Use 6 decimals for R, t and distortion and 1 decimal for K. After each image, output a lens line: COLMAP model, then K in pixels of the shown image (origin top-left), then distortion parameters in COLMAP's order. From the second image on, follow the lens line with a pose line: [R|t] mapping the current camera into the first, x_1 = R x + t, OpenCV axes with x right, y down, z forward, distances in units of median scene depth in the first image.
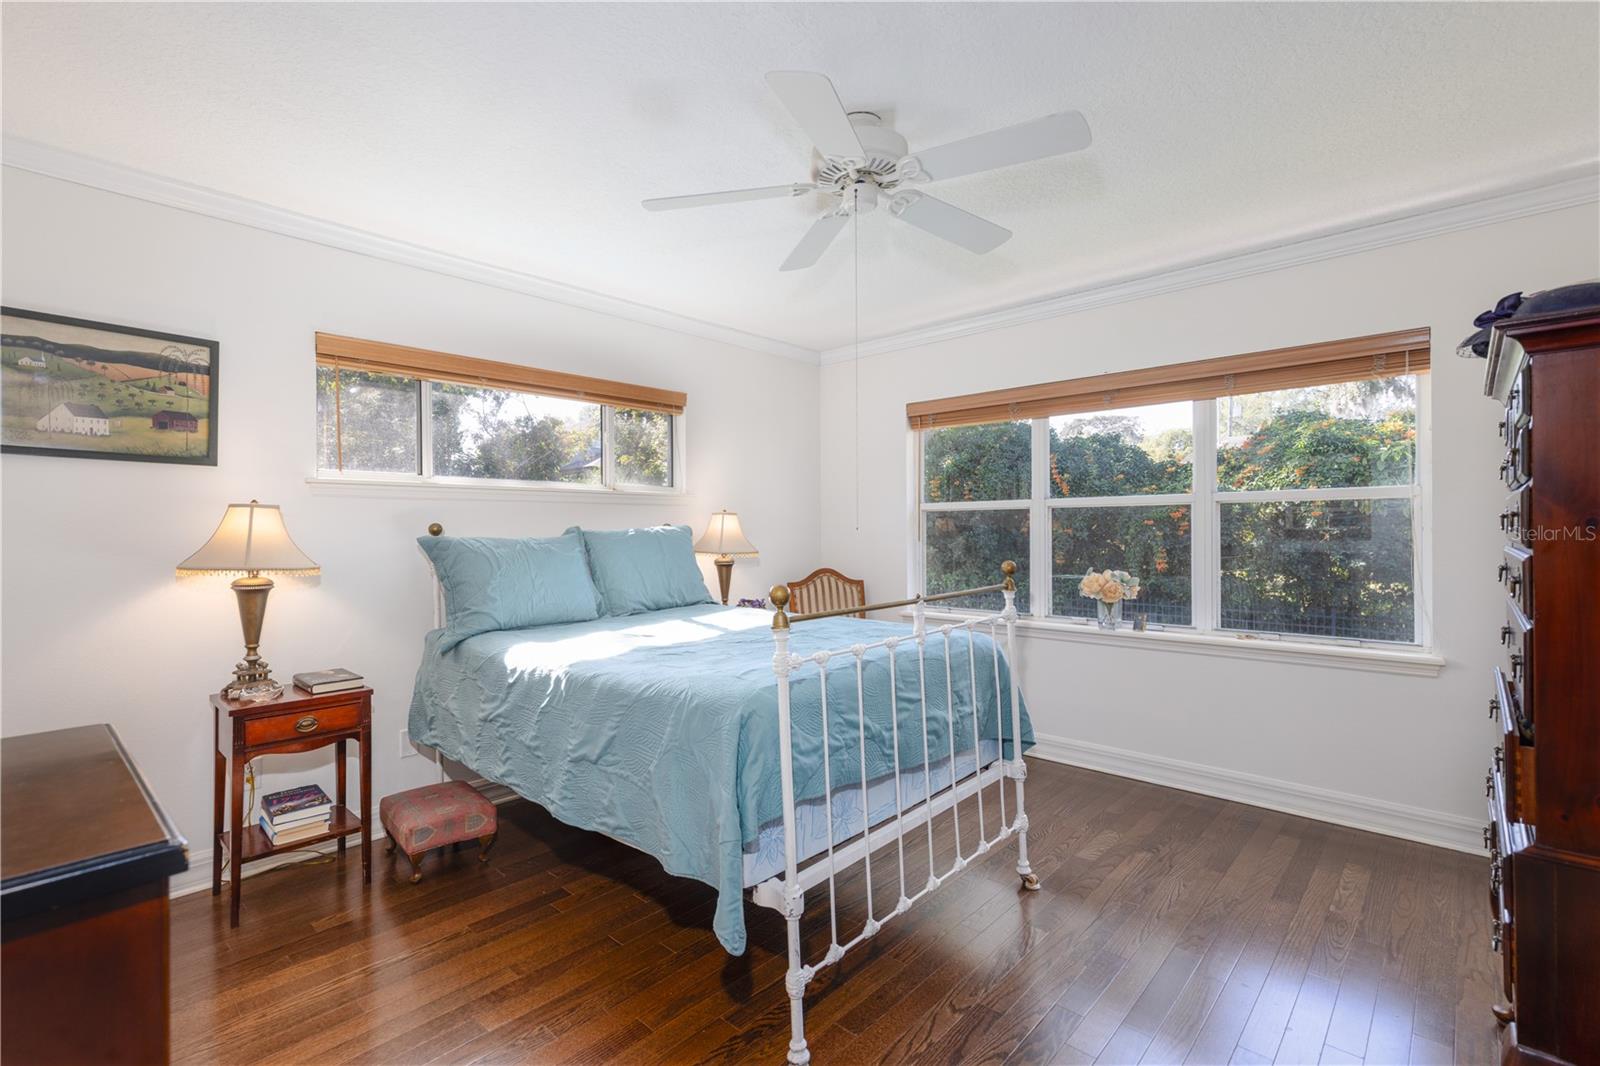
lens RADIAL K [[717.7, 0, 797.1], [0, 717.7, 532.4], [0, 0, 1]] dist [0.013700, -0.005589]
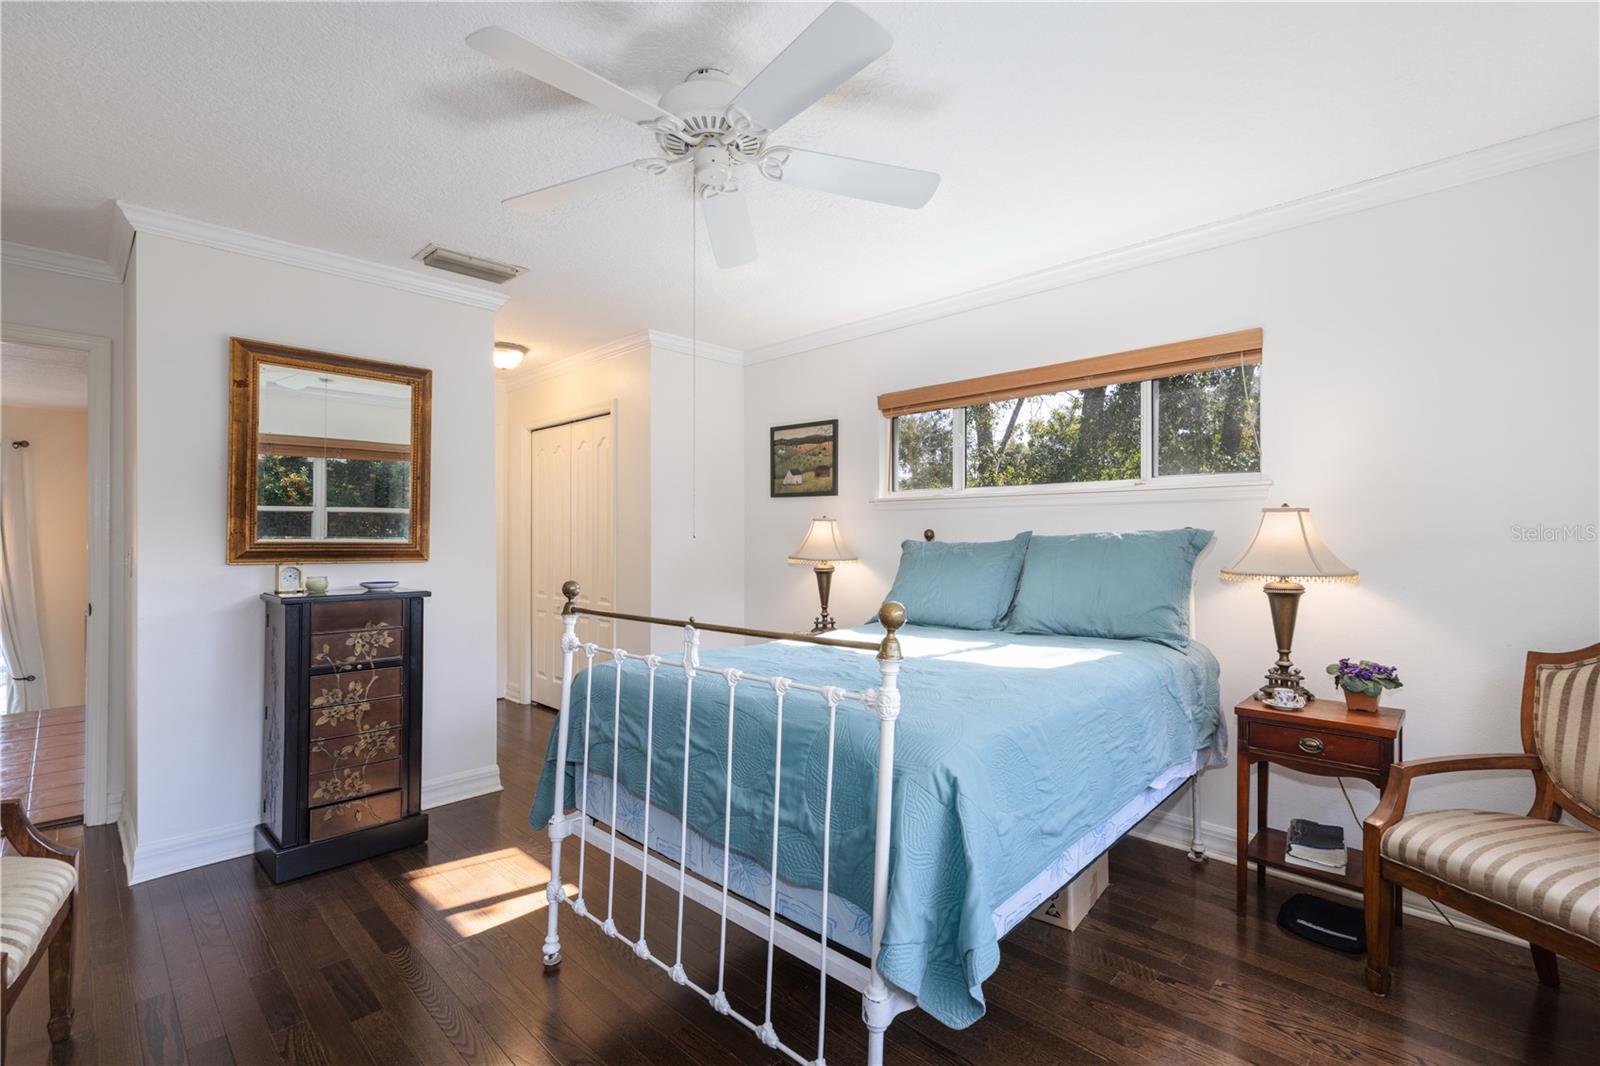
lens RADIAL K [[731.6, 0, 796.1], [0, 731.6, 516.8], [0, 0, 1]] dist [0.087288, -0.000116]
pose [[-0.018735, -0.022806, -0.999564, 0.844768], [-0.003134, 0.999736, -0.022751, -0.005887], [0.999820, 0.002707, -0.018801, 0.937500]]
